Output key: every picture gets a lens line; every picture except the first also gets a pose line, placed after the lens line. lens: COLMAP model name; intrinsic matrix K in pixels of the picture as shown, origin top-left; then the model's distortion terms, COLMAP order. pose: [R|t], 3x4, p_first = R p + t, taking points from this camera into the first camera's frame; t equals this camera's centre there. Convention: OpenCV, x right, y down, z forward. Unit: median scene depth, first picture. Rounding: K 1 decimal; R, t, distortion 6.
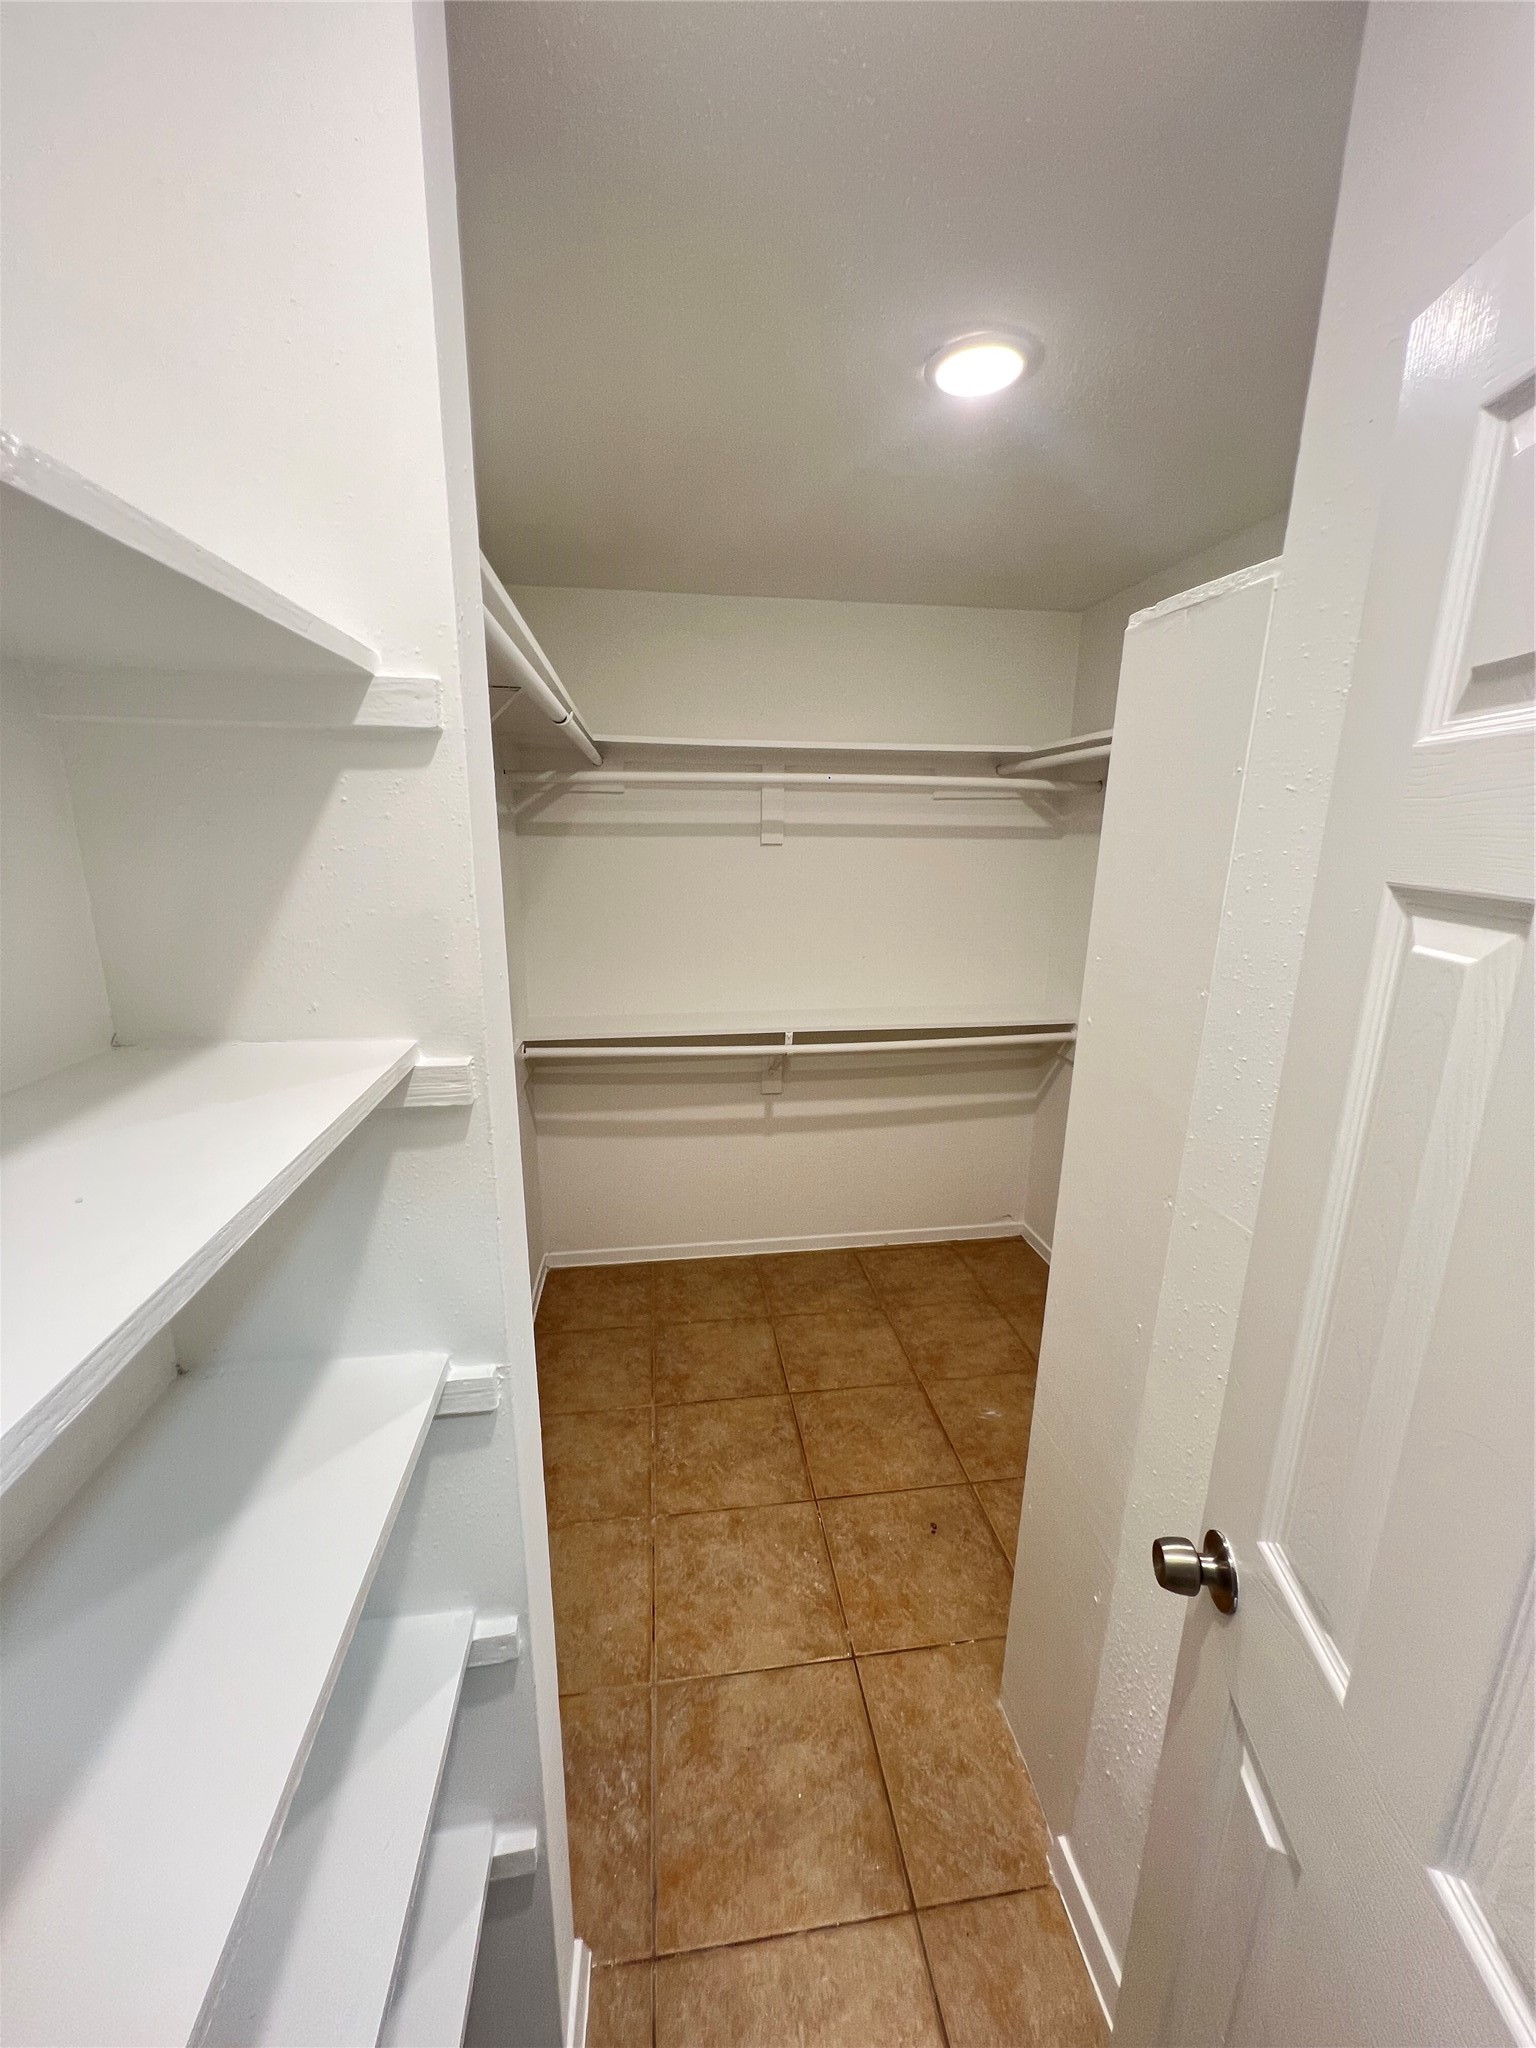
lens RADIAL K [[817.8, 0, 769.0], [0, 817.8, 1025.6], [0, 0, 1]] dist [-0.003902, 0.000416]
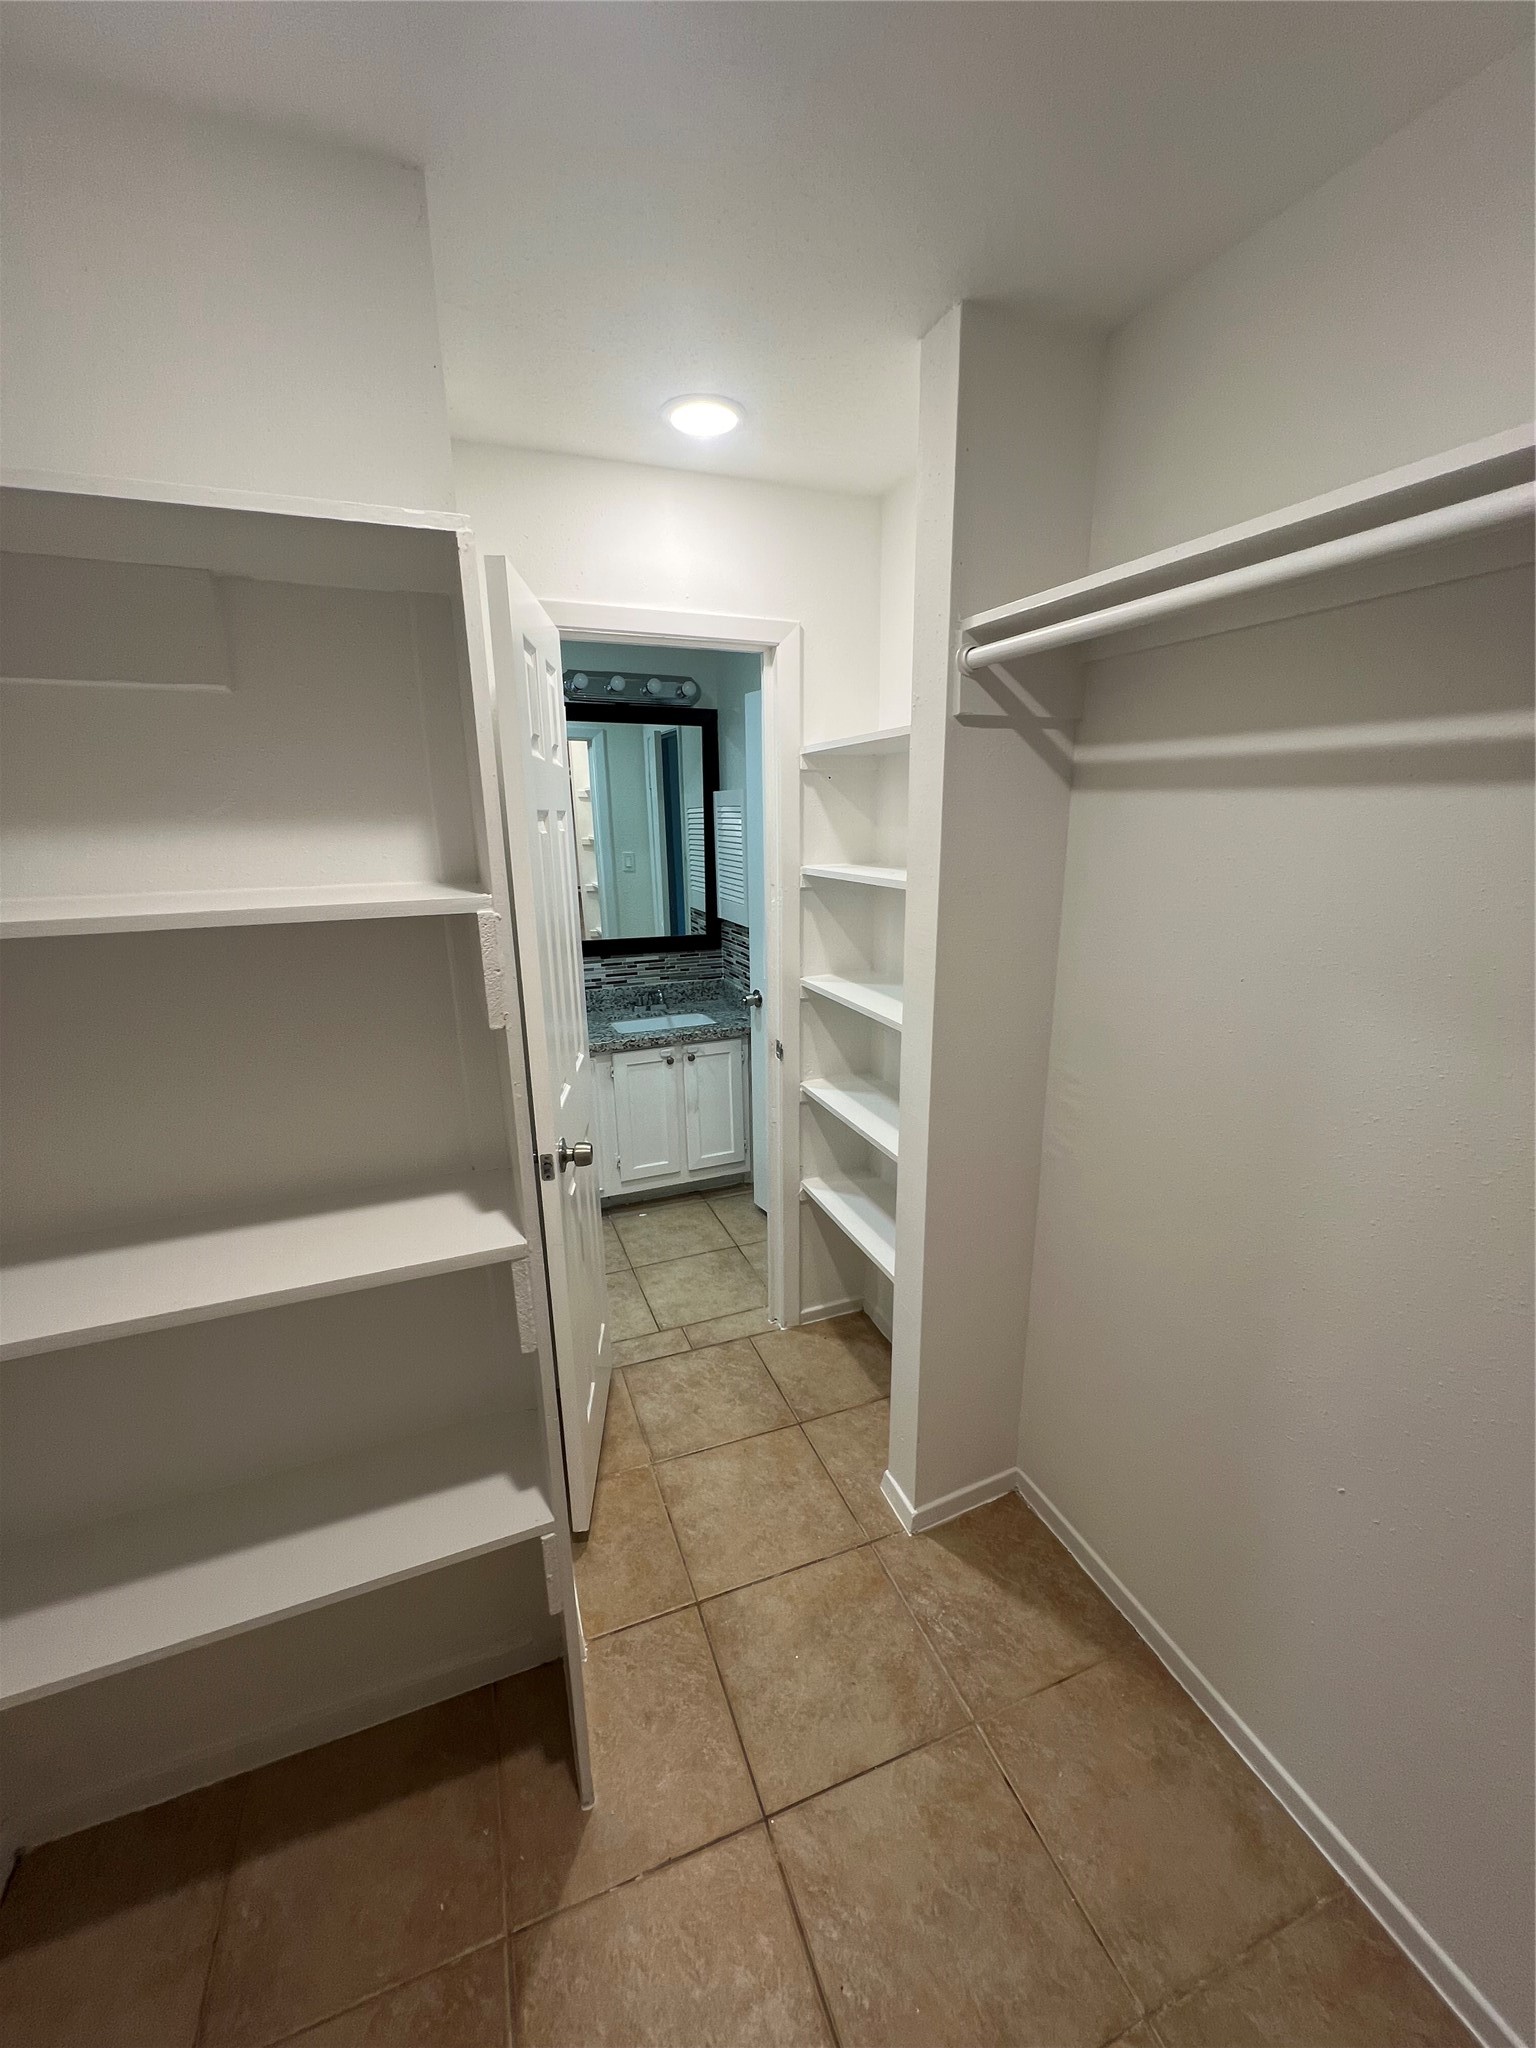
lens RADIAL K [[823.1, 0, 770.7], [0, 823.1, 1027.3], [0, 0, 1]] dist [-0.000429, -0.000006]
pose [[-0.974111, 0.048094, -0.220896, 0.265078], [-0.062036, 0.882735, 0.465758, -0.324906], [0.217392, 0.467403, -0.856898, 1.464635]]
